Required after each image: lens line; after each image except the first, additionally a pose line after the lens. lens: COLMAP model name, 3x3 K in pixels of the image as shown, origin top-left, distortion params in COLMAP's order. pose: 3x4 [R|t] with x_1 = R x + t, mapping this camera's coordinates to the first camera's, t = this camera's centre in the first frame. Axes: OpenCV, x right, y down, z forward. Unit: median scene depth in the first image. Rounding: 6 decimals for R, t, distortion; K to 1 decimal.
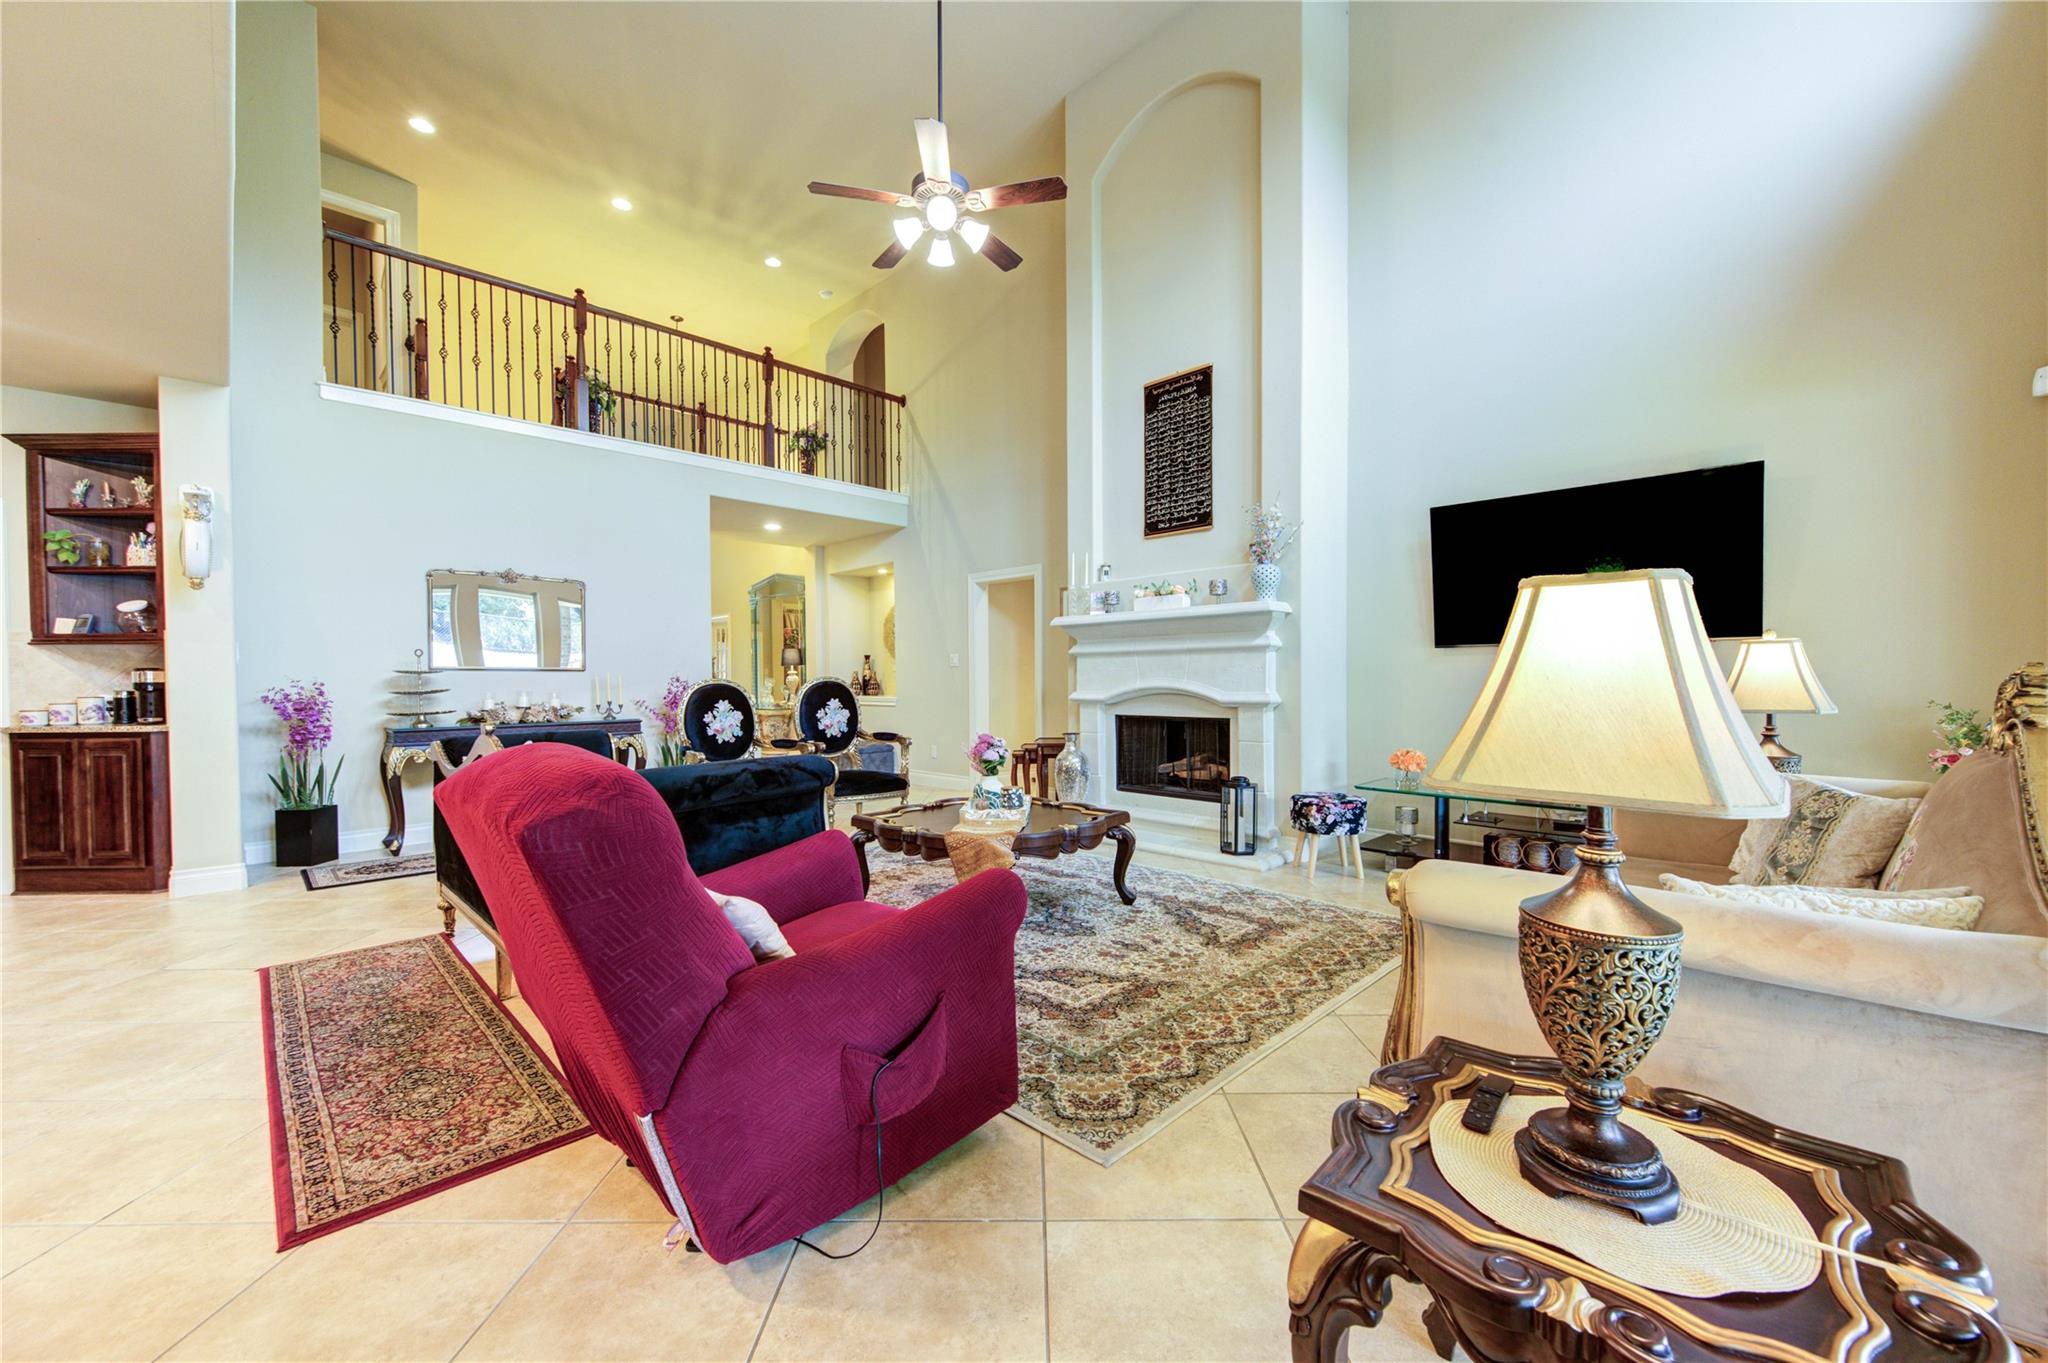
lens RADIAL K [[794.1, 0, 1026.6], [0, 794.1, 693.1], [0, 0, 1]] dist [0.002467, -0.000393]
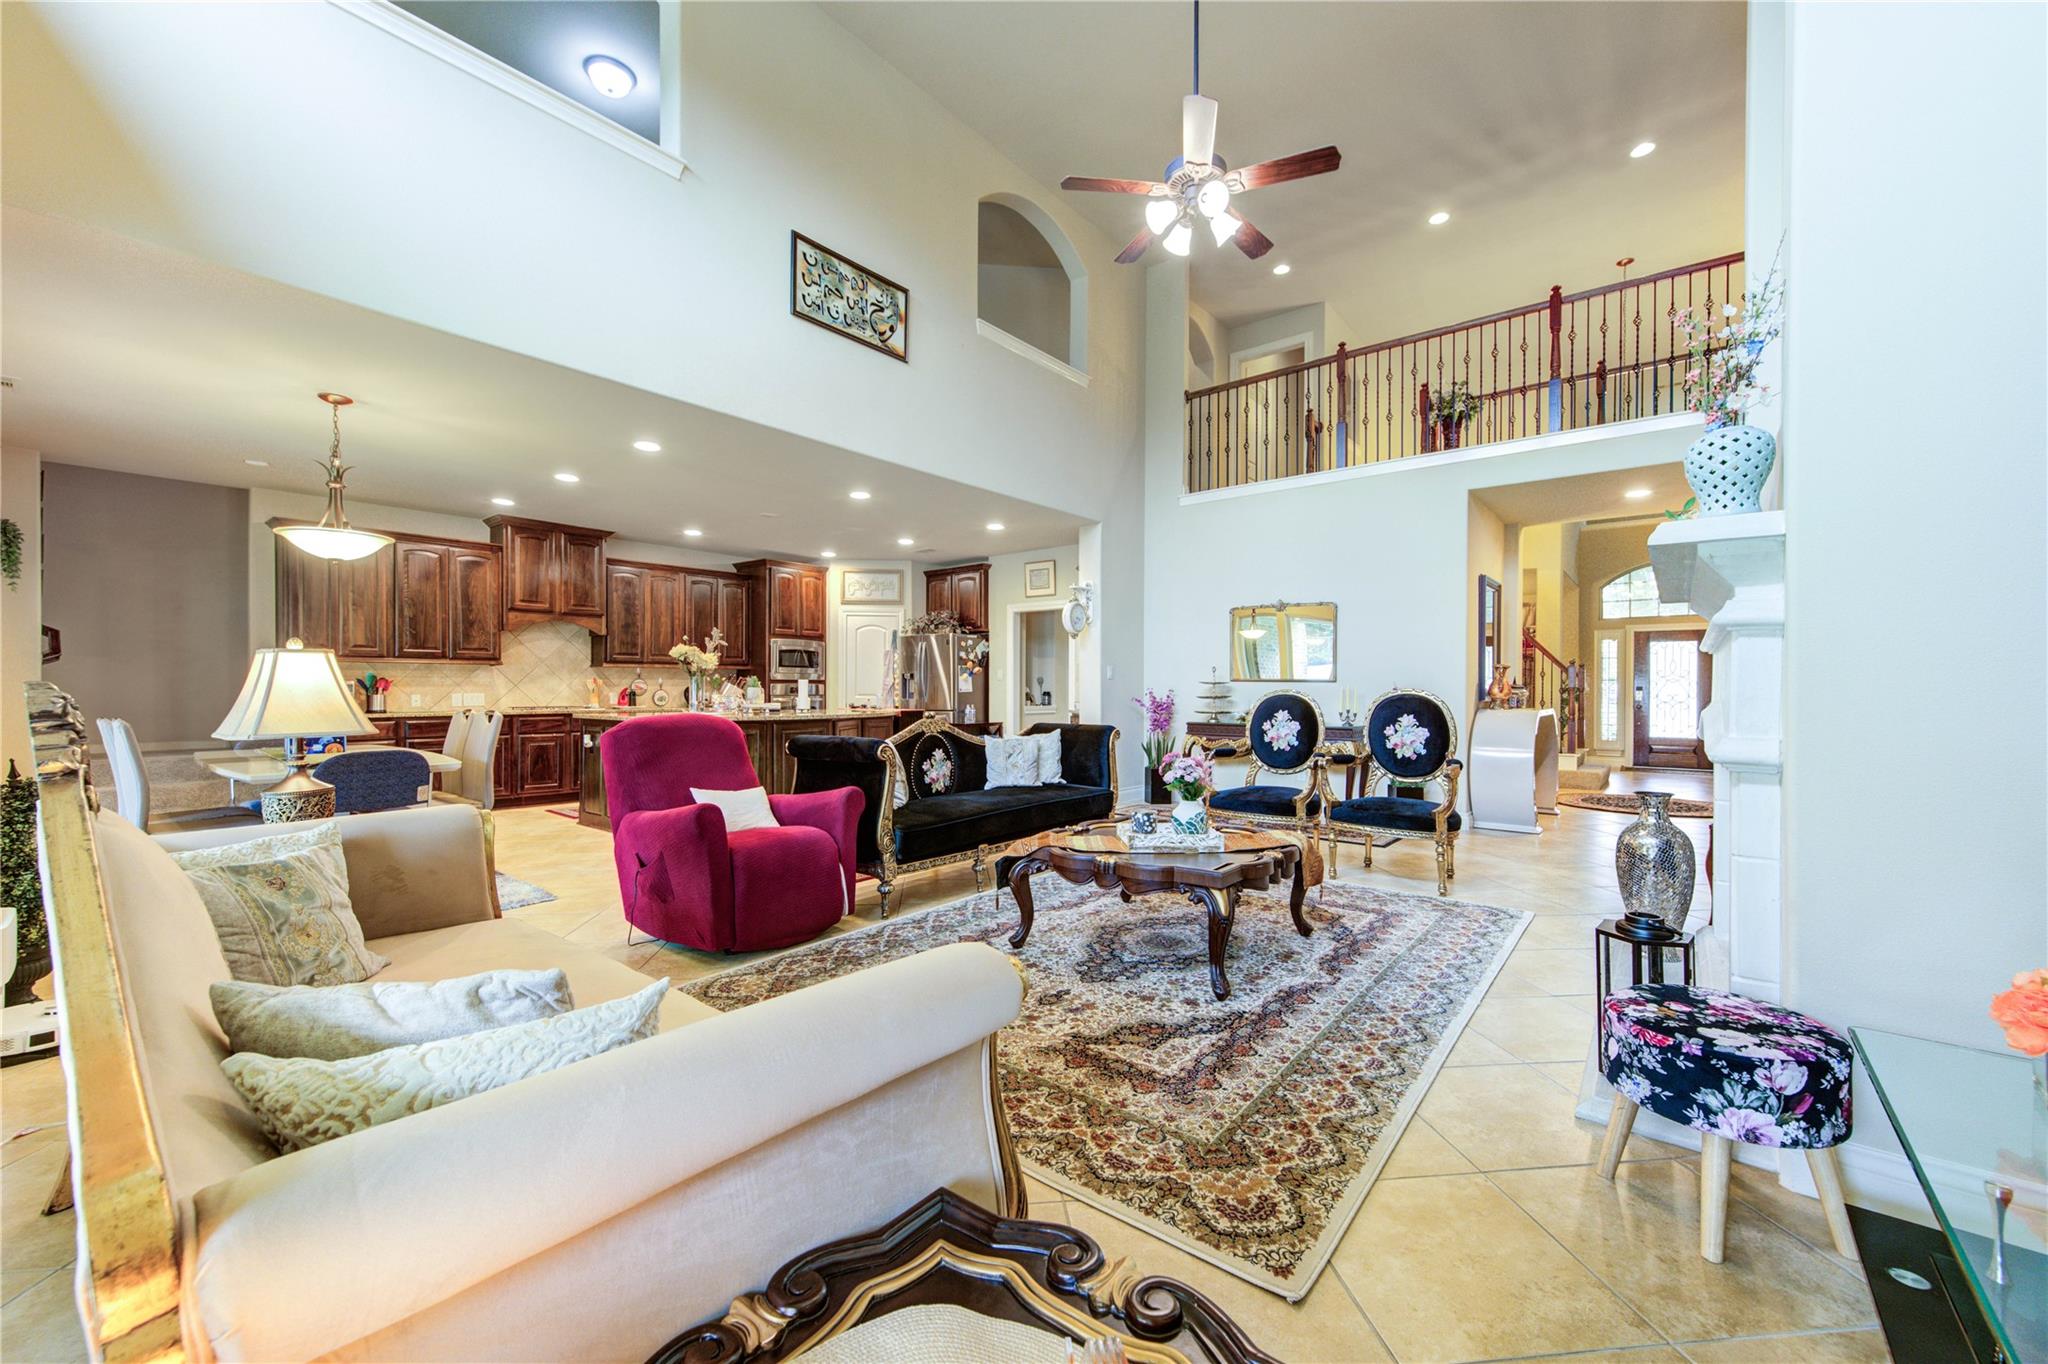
lens RADIAL K [[794.1, 0, 1026.6], [0, 794.1, 693.6], [0, 0, 1]] dist [0.002467, -0.000393]
pose [[0.108932, 0.012910, -0.993965, 0.494376], [-0.025537, 0.999622, 0.010185, -0.012074], [0.993721, 0.024273, 0.109220, 0.431425]]
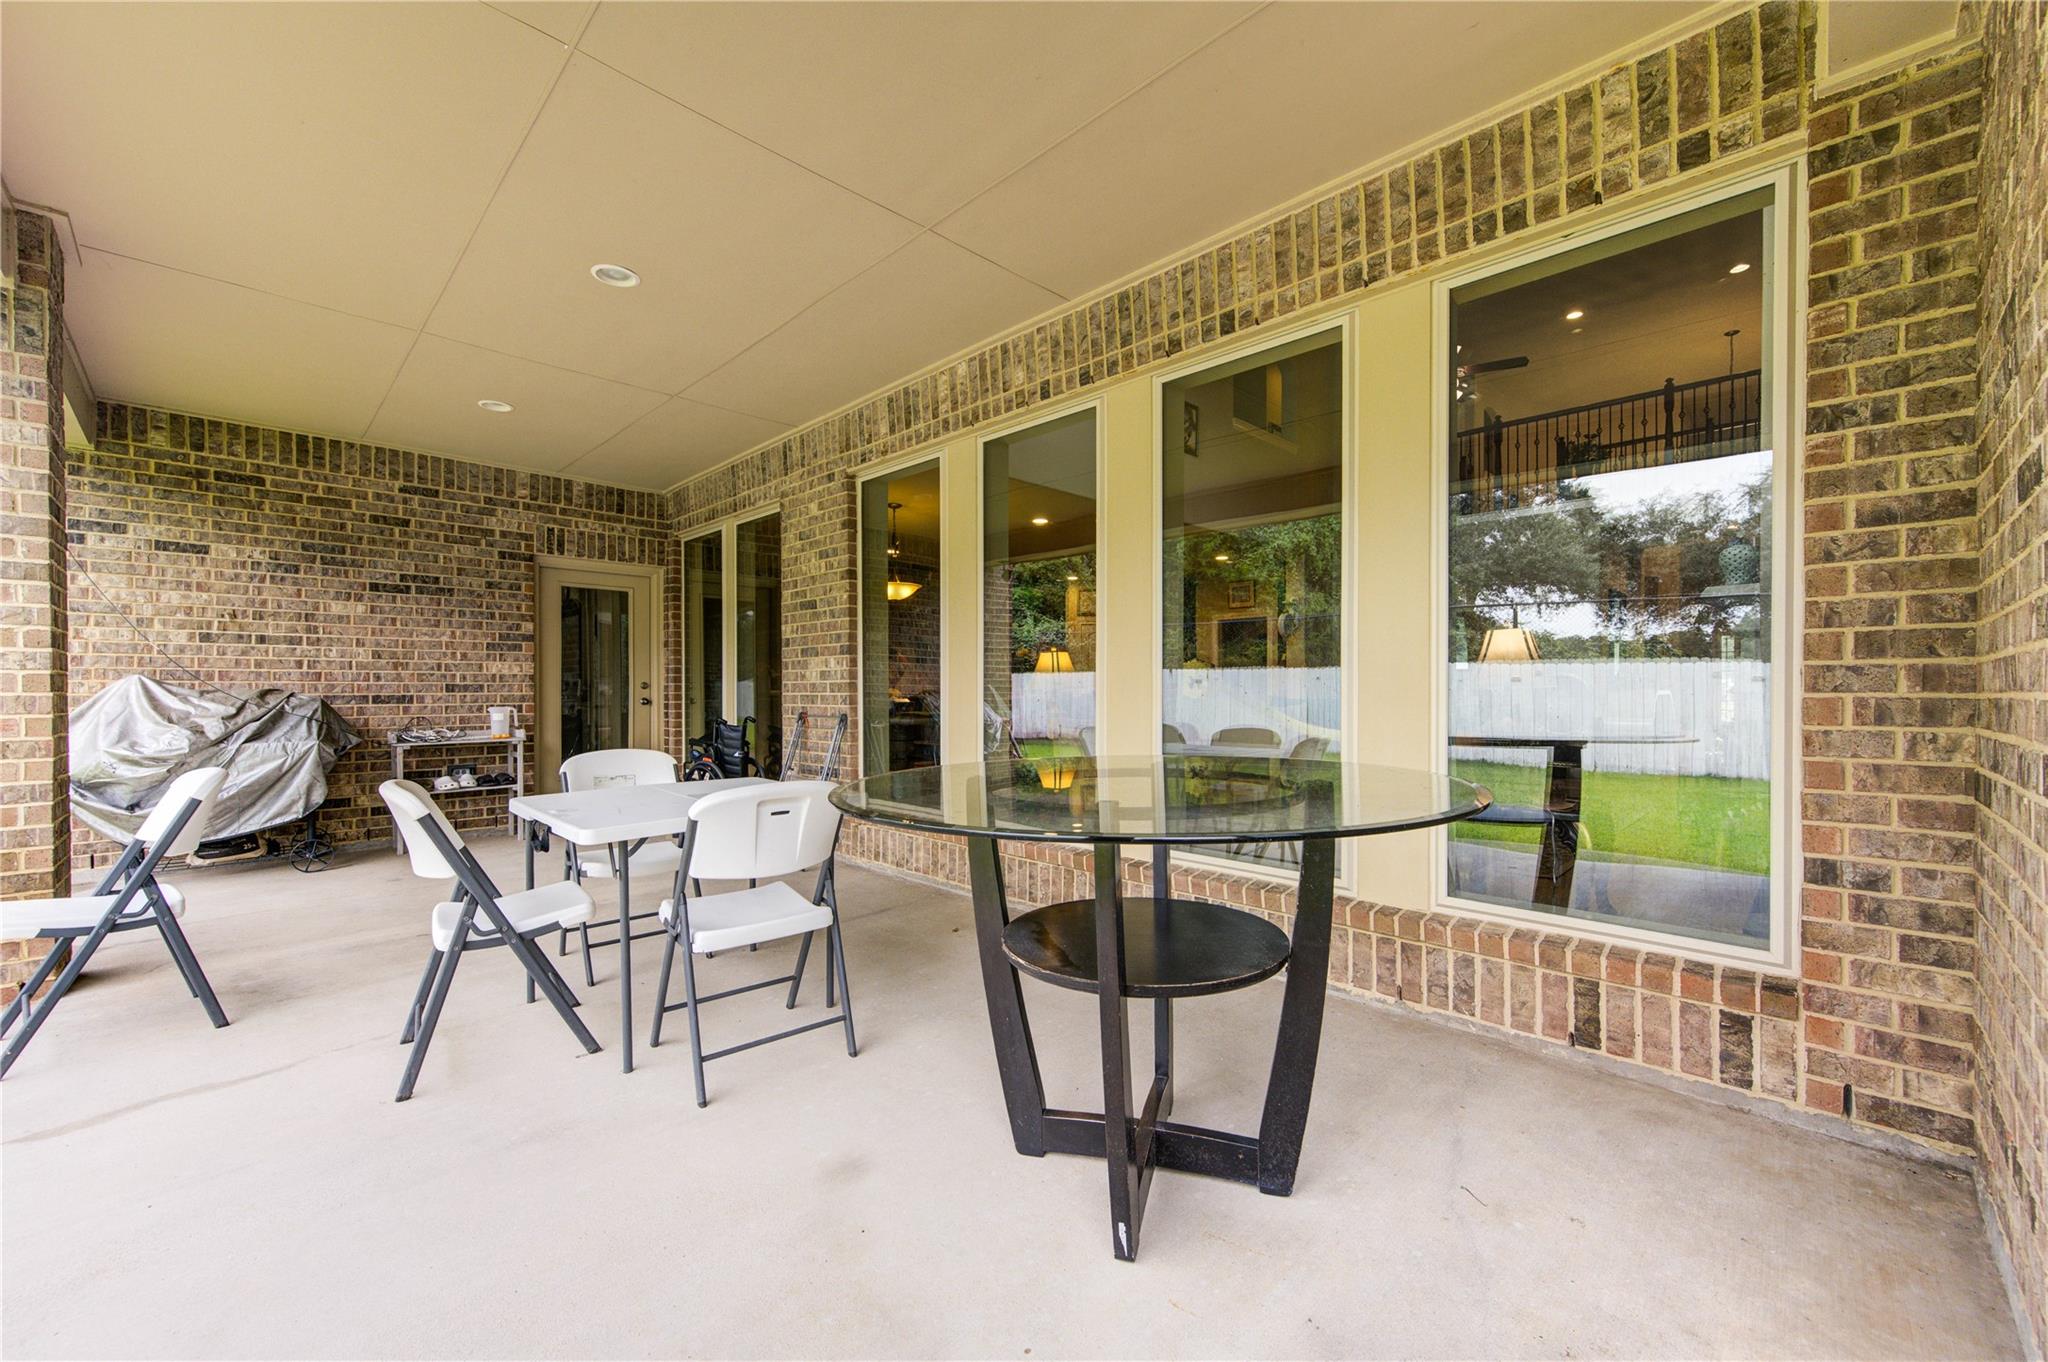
lens RADIAL K [[794.1, 0, 1026.6], [0, 794.1, 692.6], [0, 0, 1]] dist [0.002467, -0.000393]
pose [[-0.002494, 0.006832, -0.999974, 0.916116], [-0.017971, 0.999815, 0.006875, 0.021425], [0.999835, 0.017988, -0.002371, 0.115853]]
